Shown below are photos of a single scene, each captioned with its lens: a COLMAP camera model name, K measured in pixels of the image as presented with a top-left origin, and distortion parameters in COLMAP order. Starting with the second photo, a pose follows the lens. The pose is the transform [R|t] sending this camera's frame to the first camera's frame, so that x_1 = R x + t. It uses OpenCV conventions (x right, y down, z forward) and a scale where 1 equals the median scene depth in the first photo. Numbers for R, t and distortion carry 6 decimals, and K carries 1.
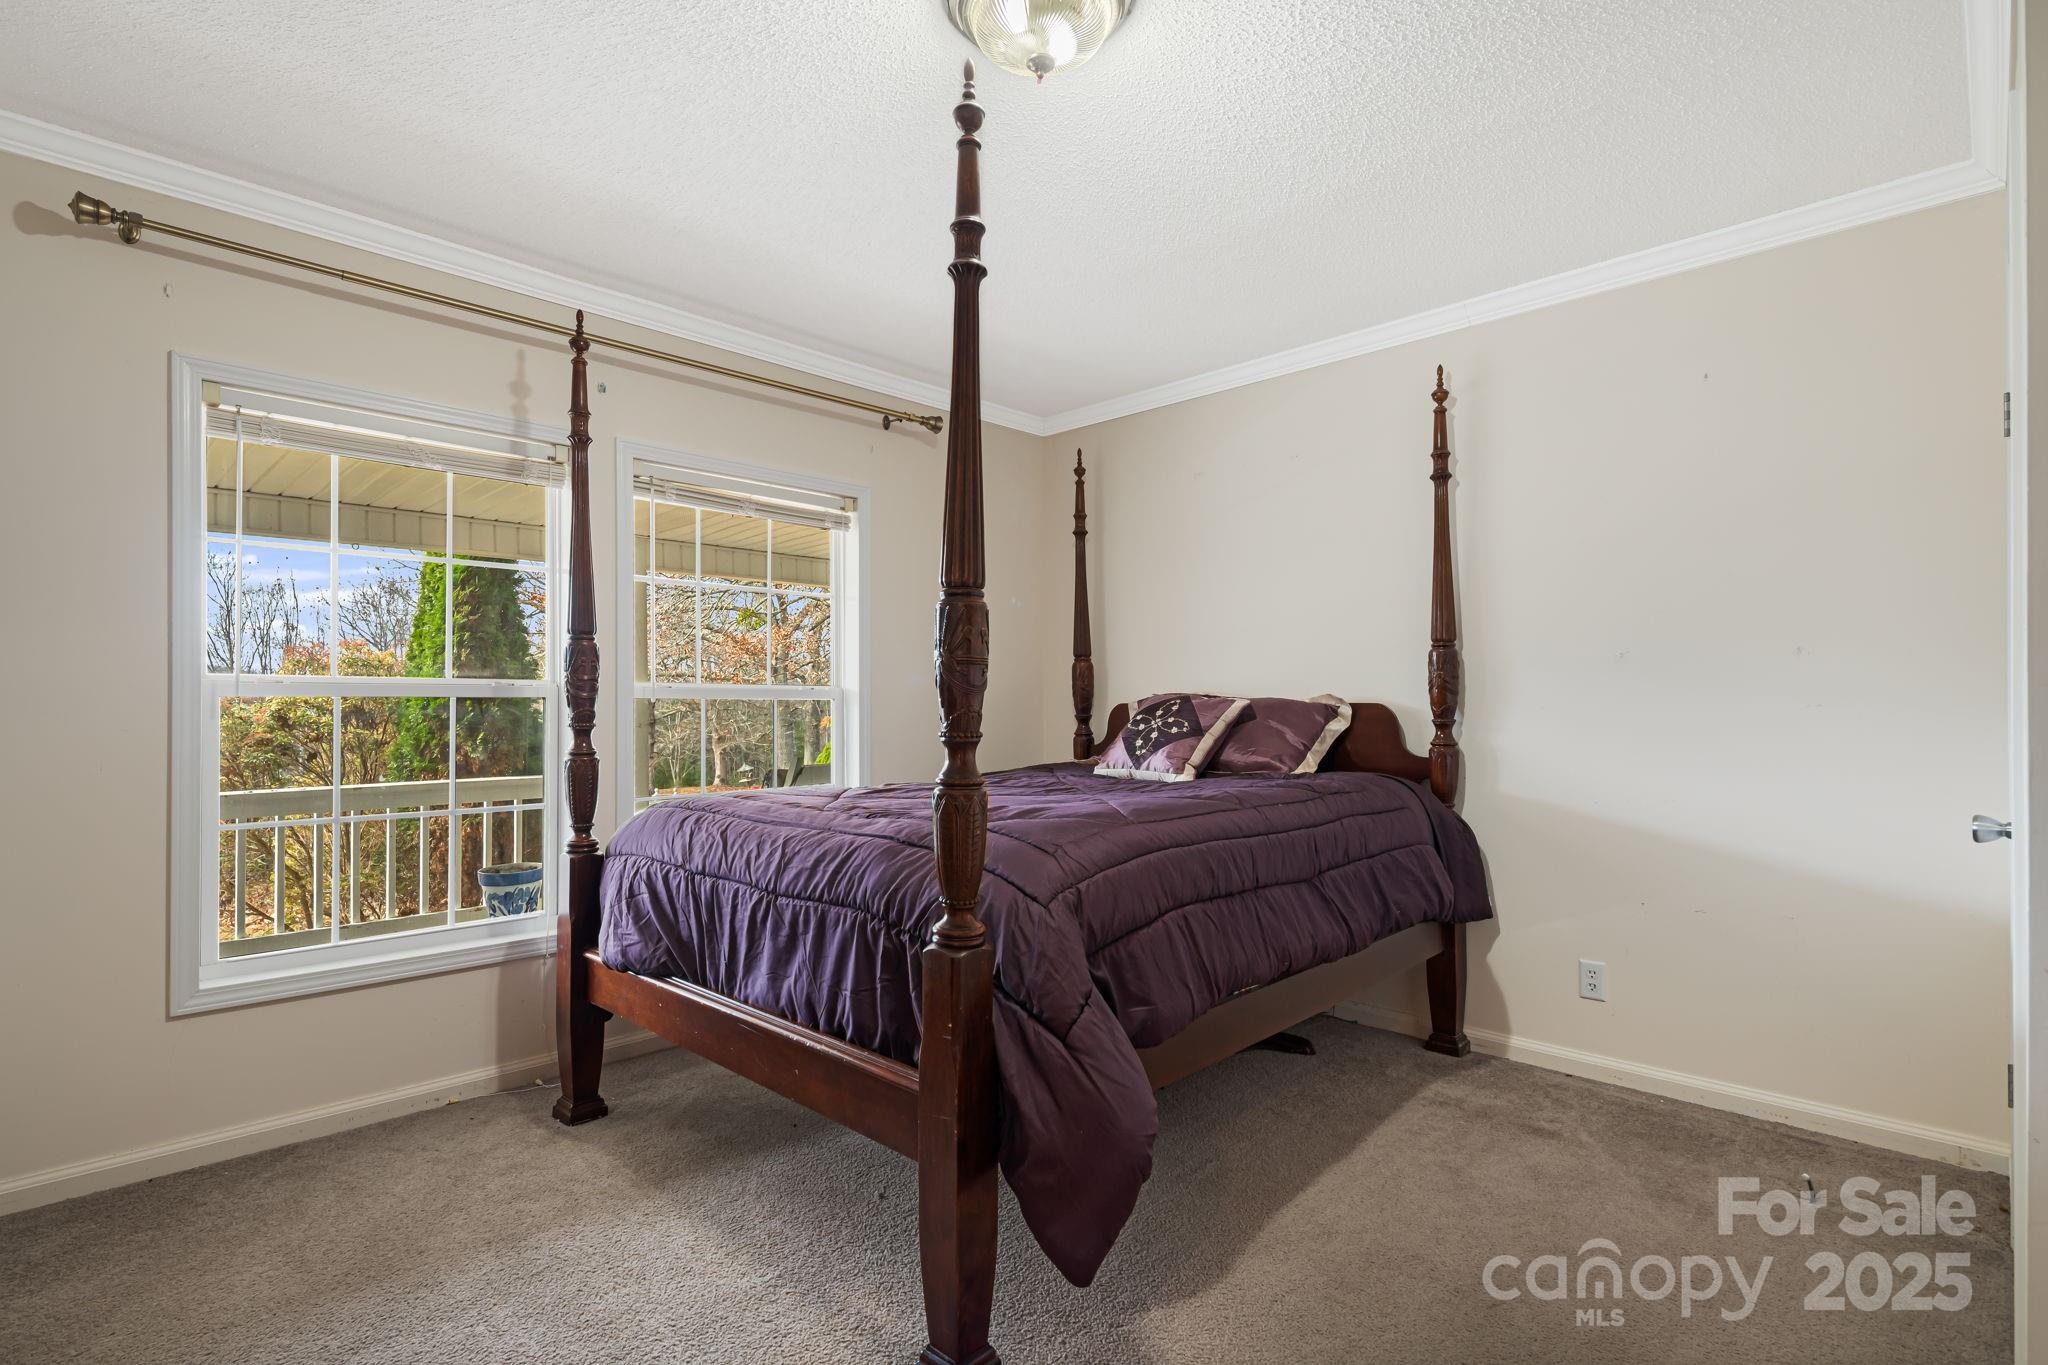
lens RADIAL K [[1003.3, 0, 1012.6], [0, 1003.3, 695.5], [0, 0, 1]] dist [-0.000538, -0.000110]
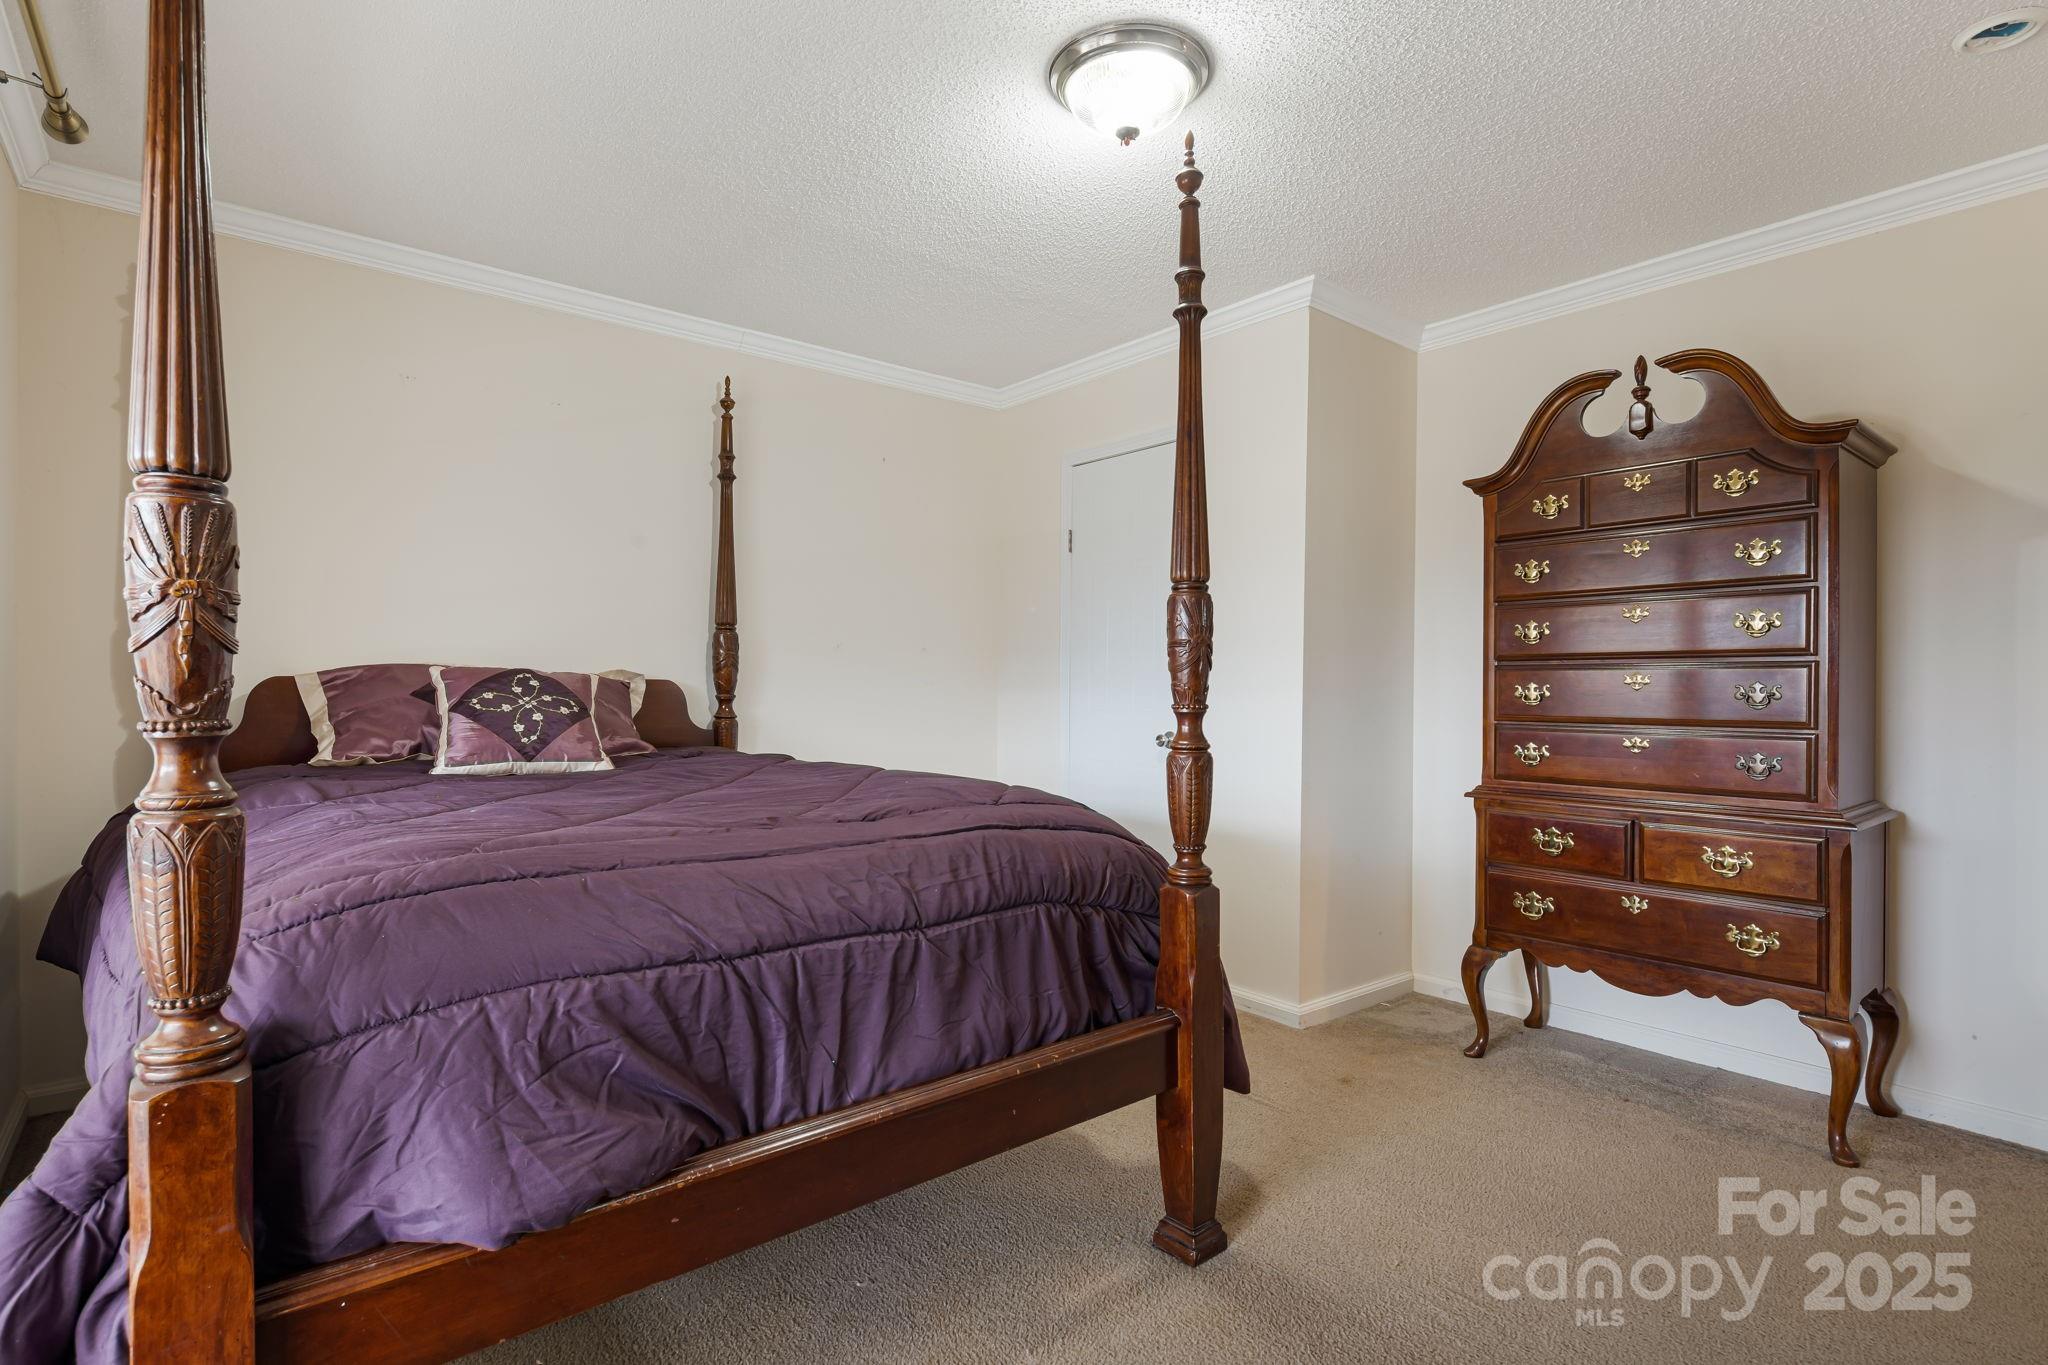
lens RADIAL K [[1003.3, 0, 1017.2], [0, 1003.3, 688.8], [0, 0, 1]] dist [-0.000538, -0.000110]
pose [[0.112775, -0.004270, 0.993611, -0.654068], [-0.012006, 0.999912, 0.005660, 0.007521], [-0.993548, -0.012568, 0.112714, 0.560258]]
